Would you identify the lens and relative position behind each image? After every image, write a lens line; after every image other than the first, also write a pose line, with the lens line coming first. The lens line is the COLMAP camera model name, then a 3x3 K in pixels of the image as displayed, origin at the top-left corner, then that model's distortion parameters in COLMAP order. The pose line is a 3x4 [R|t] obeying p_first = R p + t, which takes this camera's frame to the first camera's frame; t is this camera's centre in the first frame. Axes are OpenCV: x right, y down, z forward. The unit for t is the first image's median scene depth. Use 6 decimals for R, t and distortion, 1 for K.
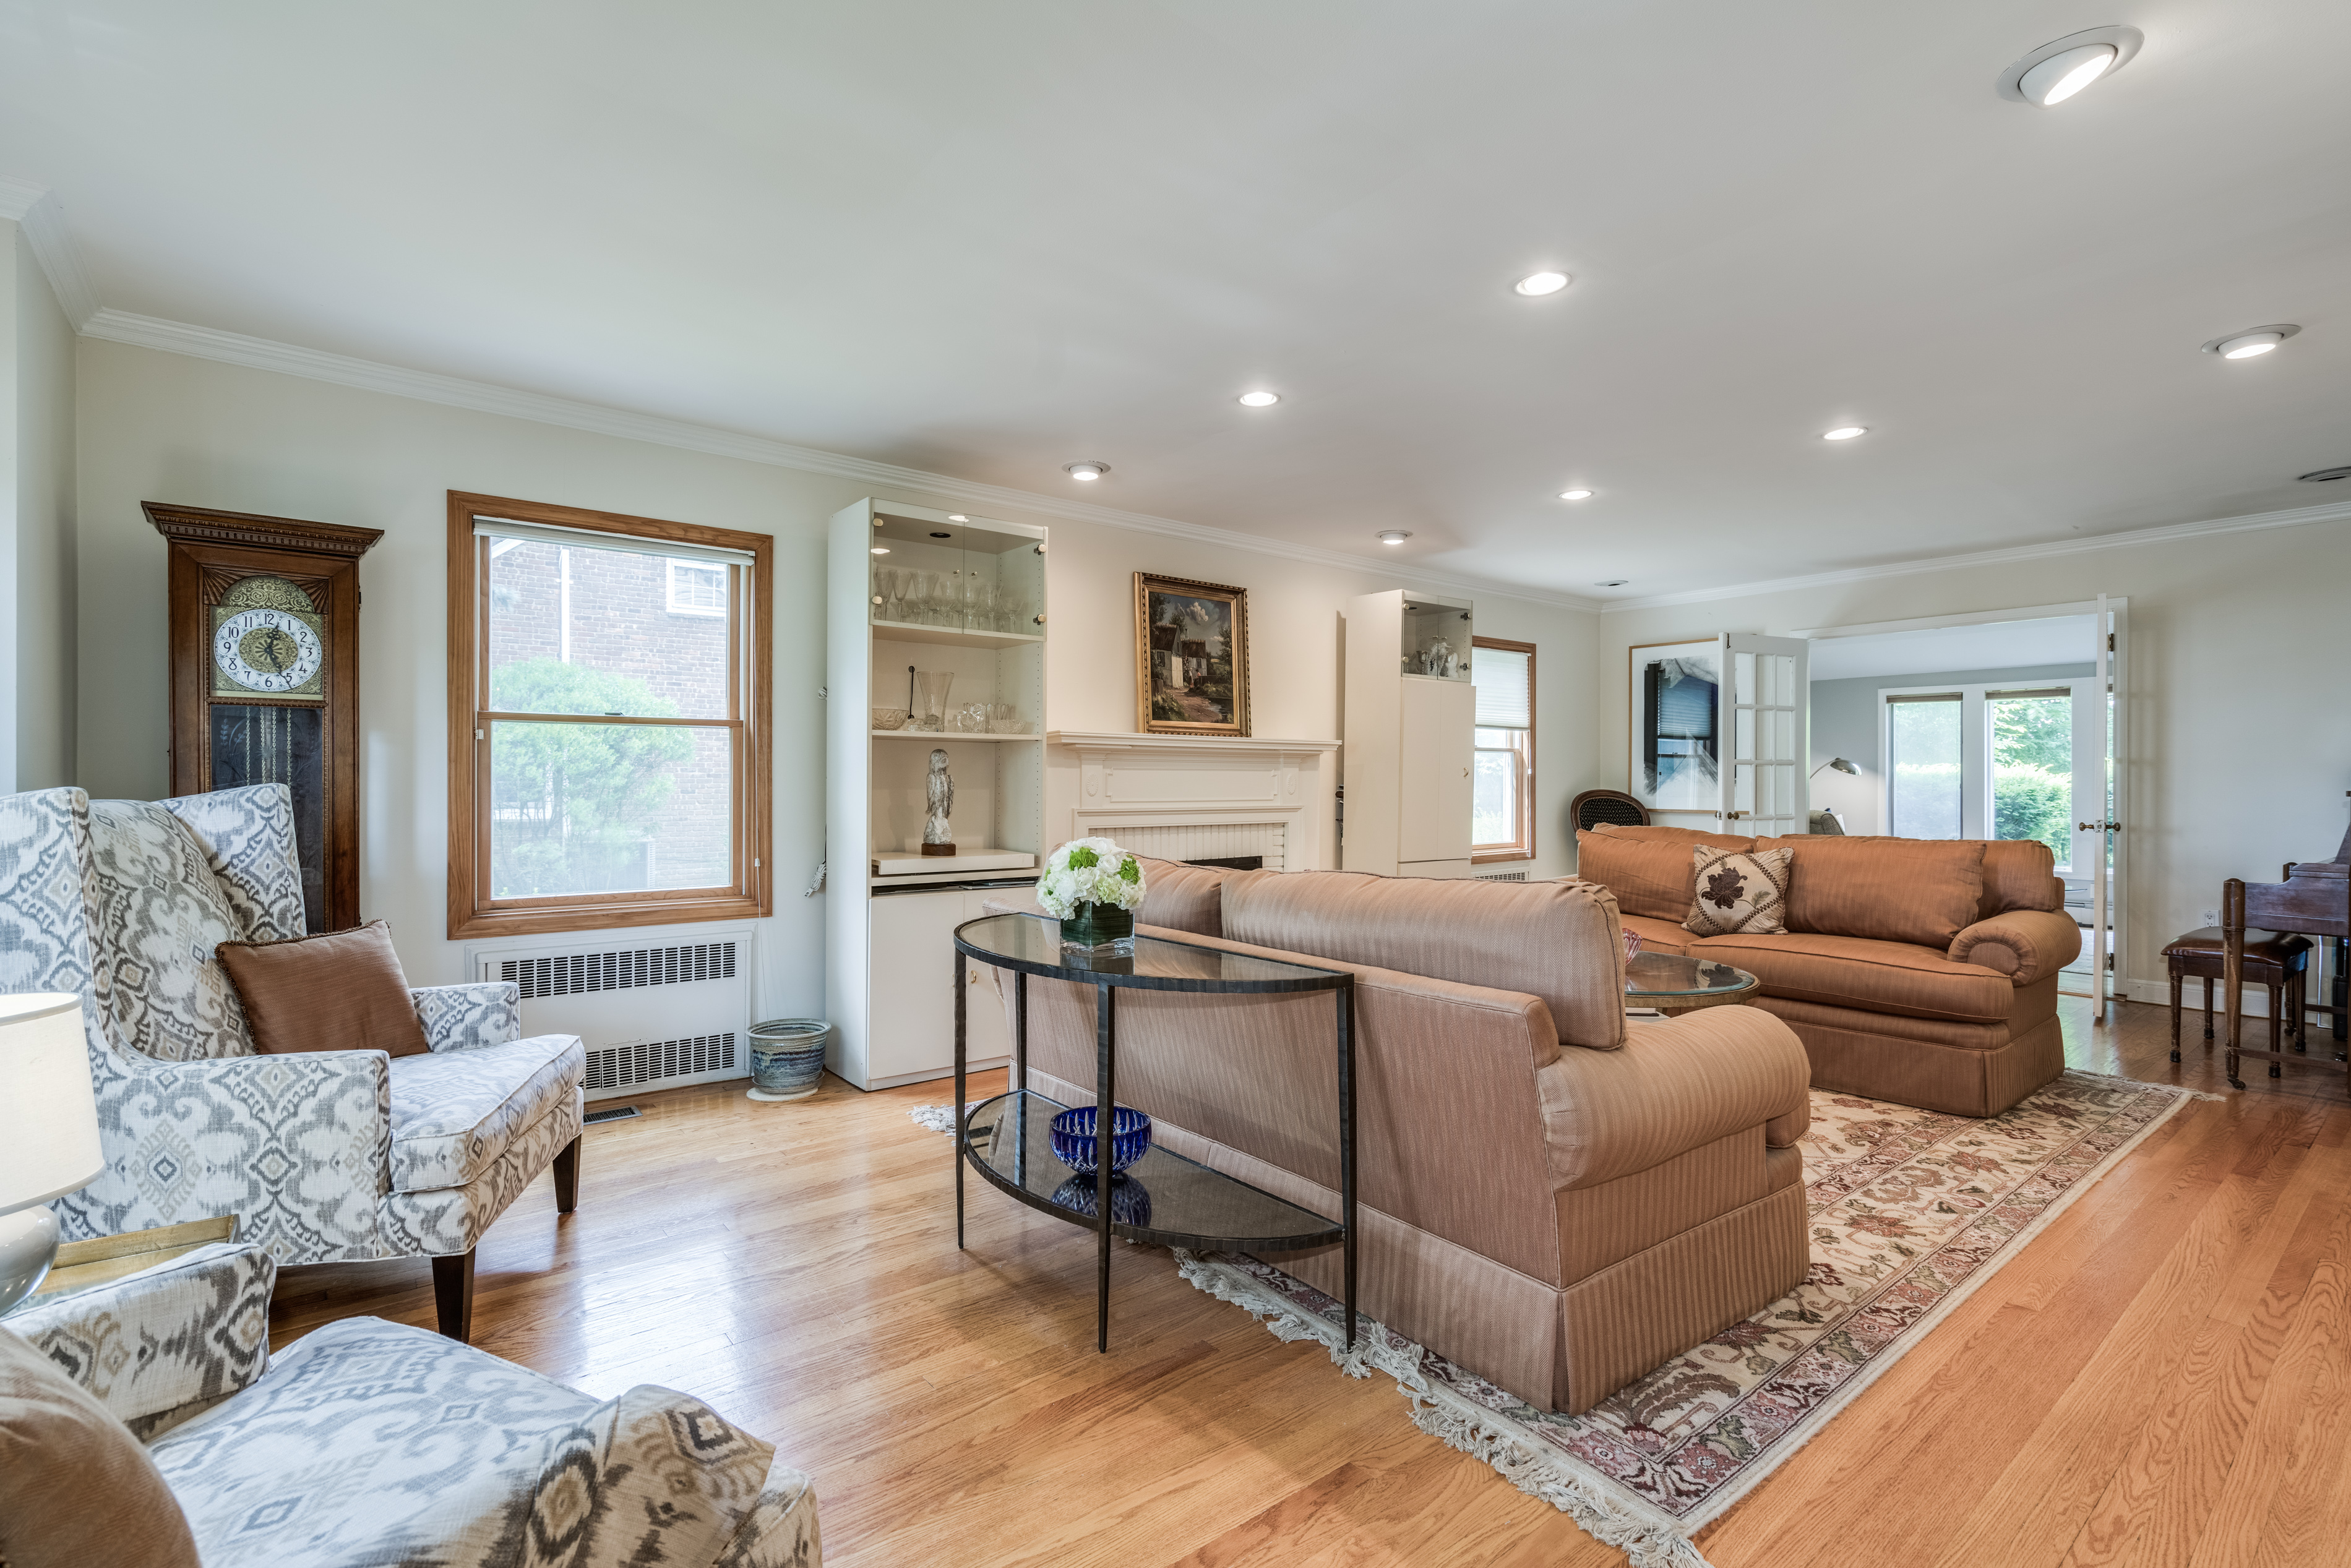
lens RADIAL K [[1073.0, 0, 1175.7], [0, 1073.0, 781.5], [0, 0, 1]] dist [-0.005942, 0.001783]
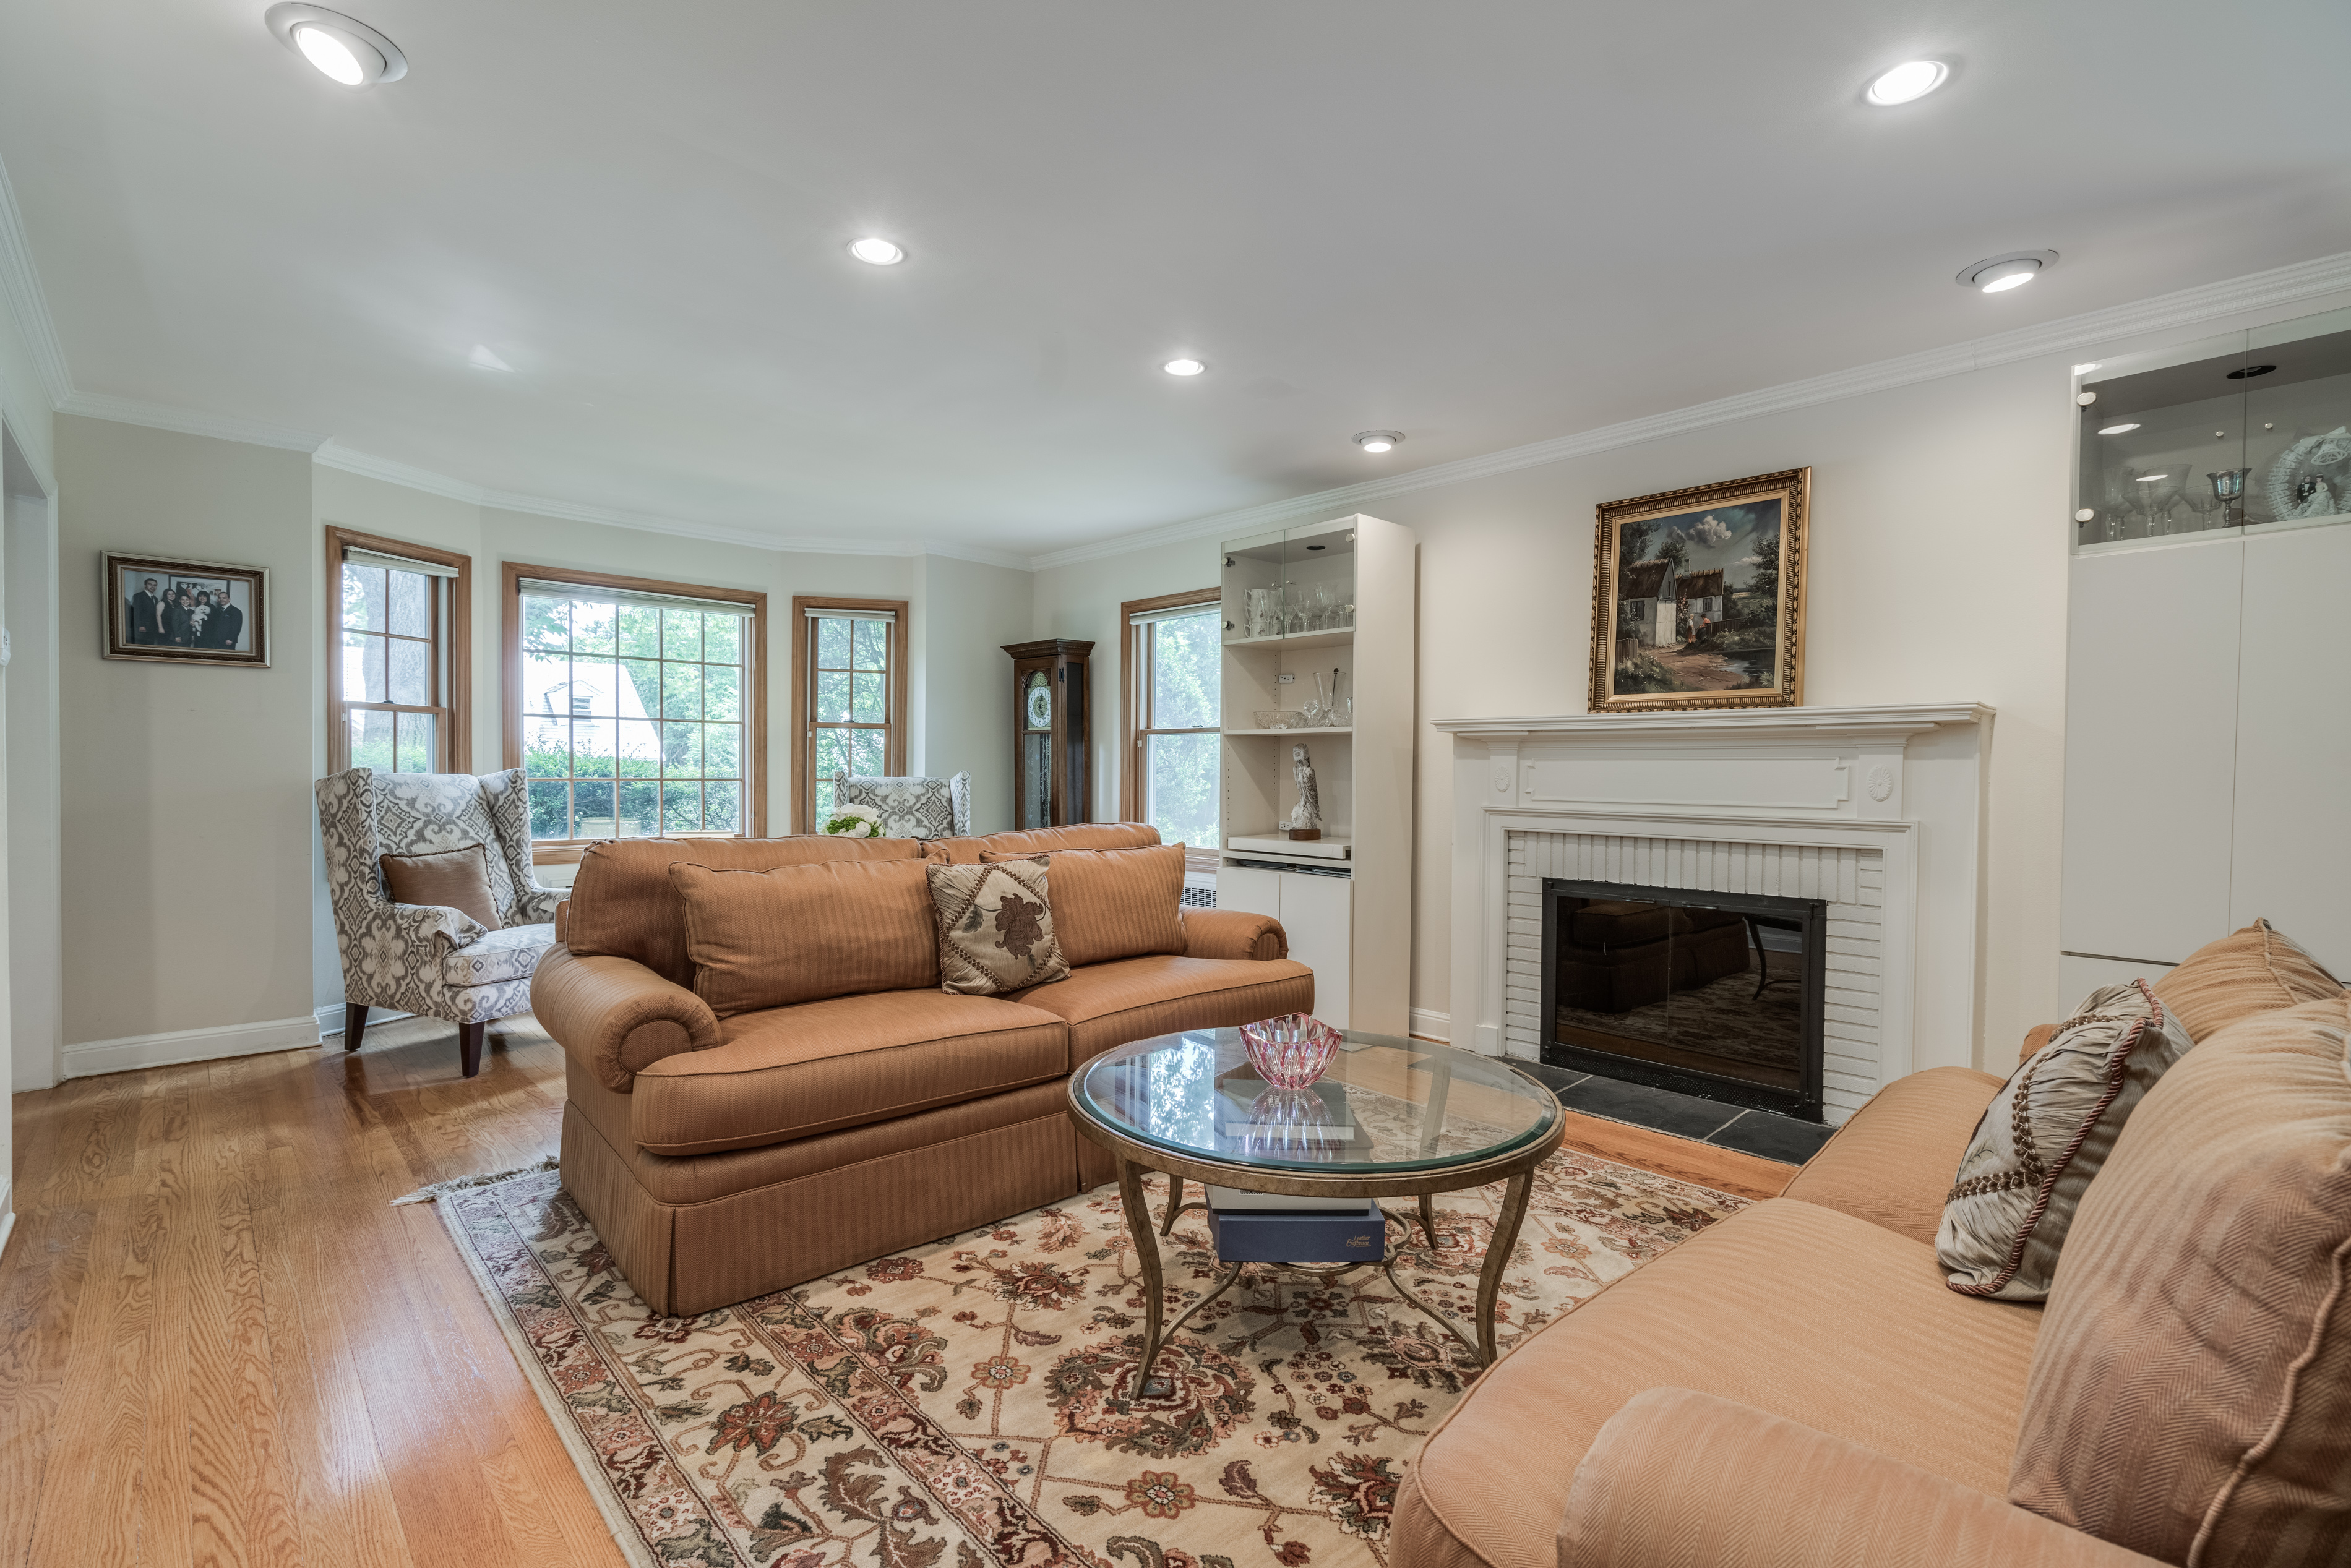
lens RADIAL K [[1073.0, 0, 1176.4], [0, 1073.0, 789.2], [0, 0, 1]] dist [-0.005942, 0.001783]
pose [[0.079511, 0.017480, -0.996681, 0.703807], [-0.009065, 0.999818, 0.016812, -0.000657], [0.996793, 0.007698, 0.079655, 0.629934]]
